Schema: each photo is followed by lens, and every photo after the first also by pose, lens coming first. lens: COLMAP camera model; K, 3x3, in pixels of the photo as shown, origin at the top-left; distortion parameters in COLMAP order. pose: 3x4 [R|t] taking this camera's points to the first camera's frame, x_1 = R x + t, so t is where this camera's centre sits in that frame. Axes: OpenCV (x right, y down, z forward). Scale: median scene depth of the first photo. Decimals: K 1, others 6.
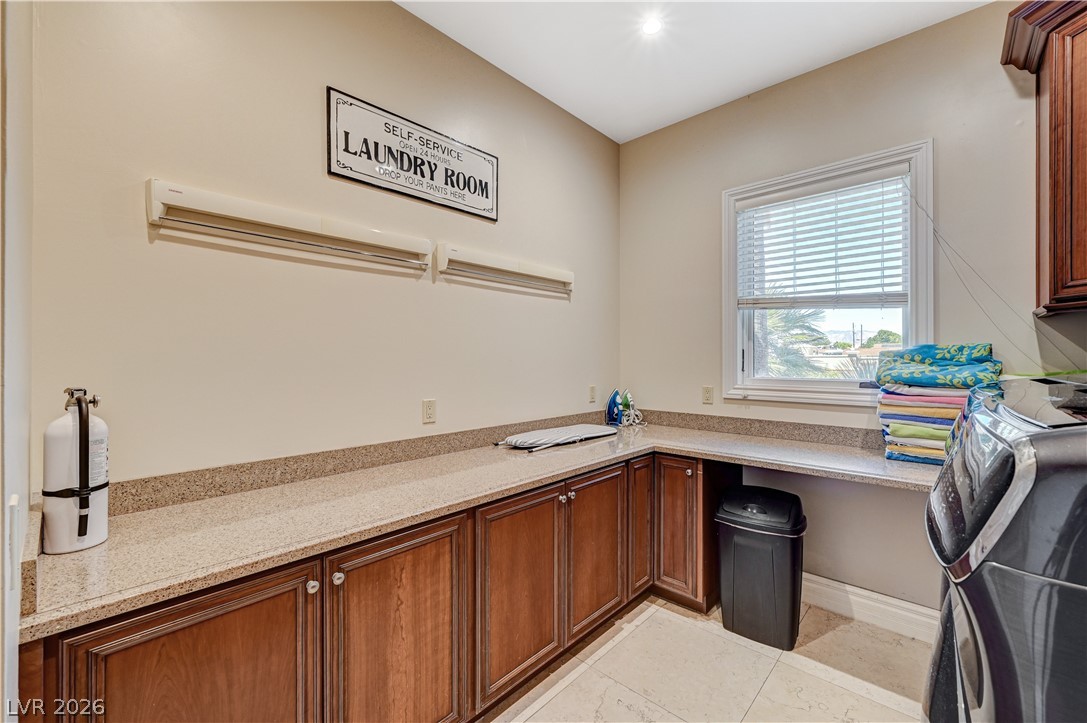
lens RADIAL K [[445.3, 0, 546.0], [0, 445.3, 358.3], [0, 0, 1]] dist [-0.000734, -0.000126]
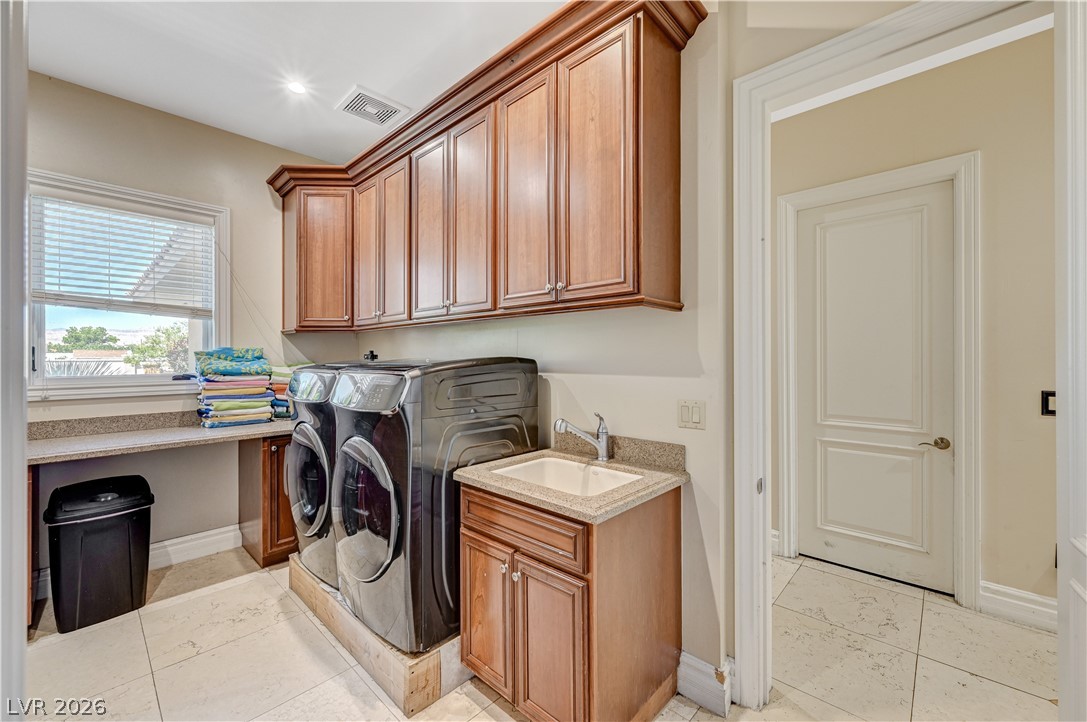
lens RADIAL K [[437.8, 0, 546.2], [0, 437.8, 357.2], [0, 0, 1]] dist [-0.000034, -0.000010]
pose [[0.010657, 0.001701, 0.999942, -0.594908], [0.001856, 0.999997, -0.001721, 0.006117], [-0.999941, 0.001874, 0.010654, -0.074242]]
